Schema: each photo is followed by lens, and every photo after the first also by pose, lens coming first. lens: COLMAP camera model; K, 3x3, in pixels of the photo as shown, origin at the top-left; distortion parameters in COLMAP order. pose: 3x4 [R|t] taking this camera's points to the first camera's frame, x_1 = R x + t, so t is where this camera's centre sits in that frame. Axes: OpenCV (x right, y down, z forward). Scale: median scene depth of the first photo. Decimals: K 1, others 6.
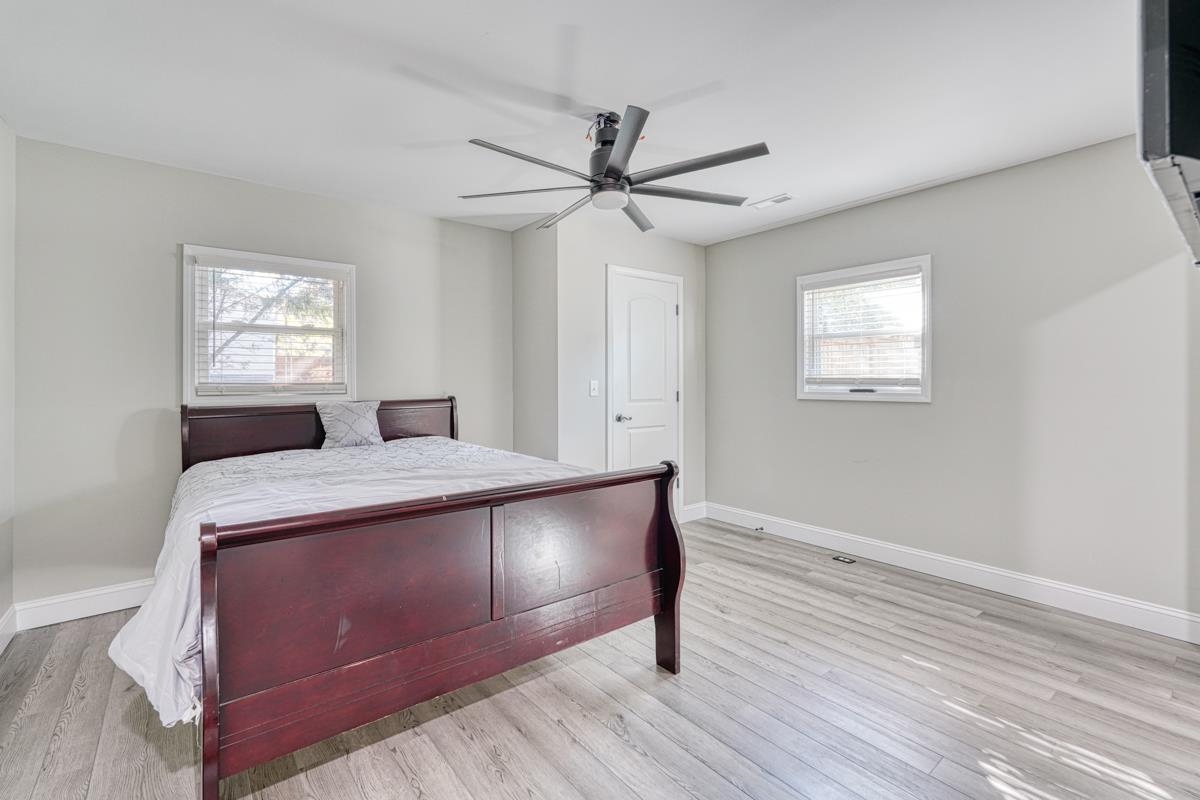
lens RADIAL K [[541.4, 0, 597.3], [0, 541.4, 387.0], [0, 0, 1]] dist [-0.000016, 0.000256]
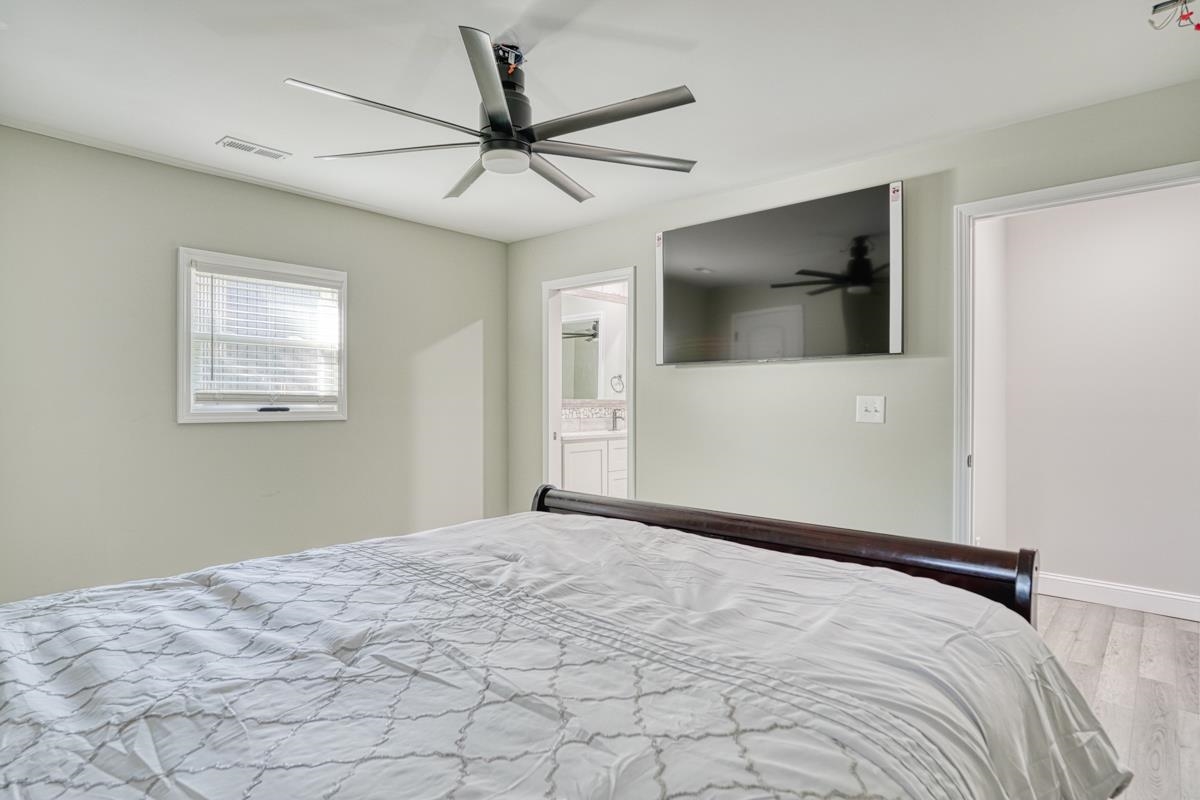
lens RADIAL K [[639.4, 0, 600.0], [0, 639.4, 400.0], [0, 0, 1]] dist [-0.001423, -0.000146]
pose [[-0.172735, 0.000006, 0.984968, -0.625791], [0.003282, 0.999994, 0.000569, -0.007251], [-0.984963, 0.003331, -0.172734, 0.731685]]
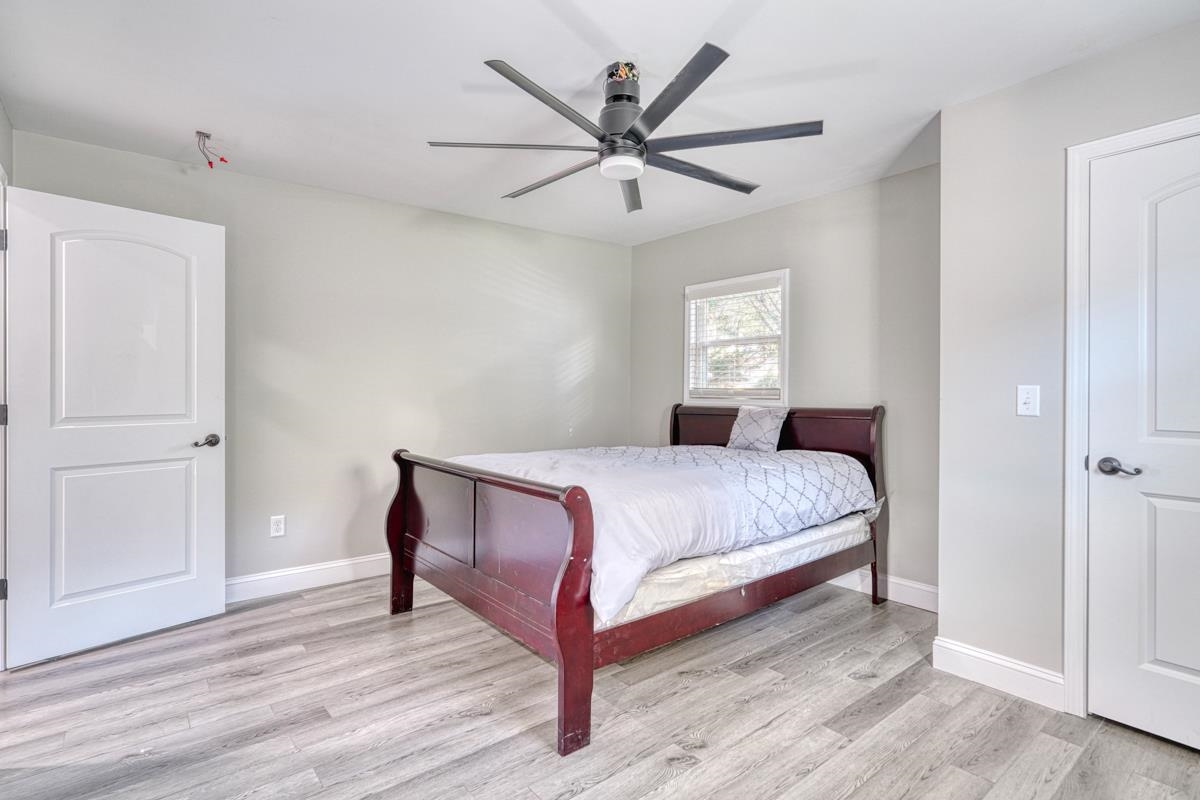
lens RADIAL K [[595.0, 0, 595.3], [0, 595.0, 385.2], [0, 0, 1]] dist [0.001460, 0.000379]
pose [[0.001926, -0.001298, -0.999997, 0.669520], [-0.009481, 0.999954, -0.001316, -0.009371], [0.999953, 0.009483, 0.001914, 0.682135]]
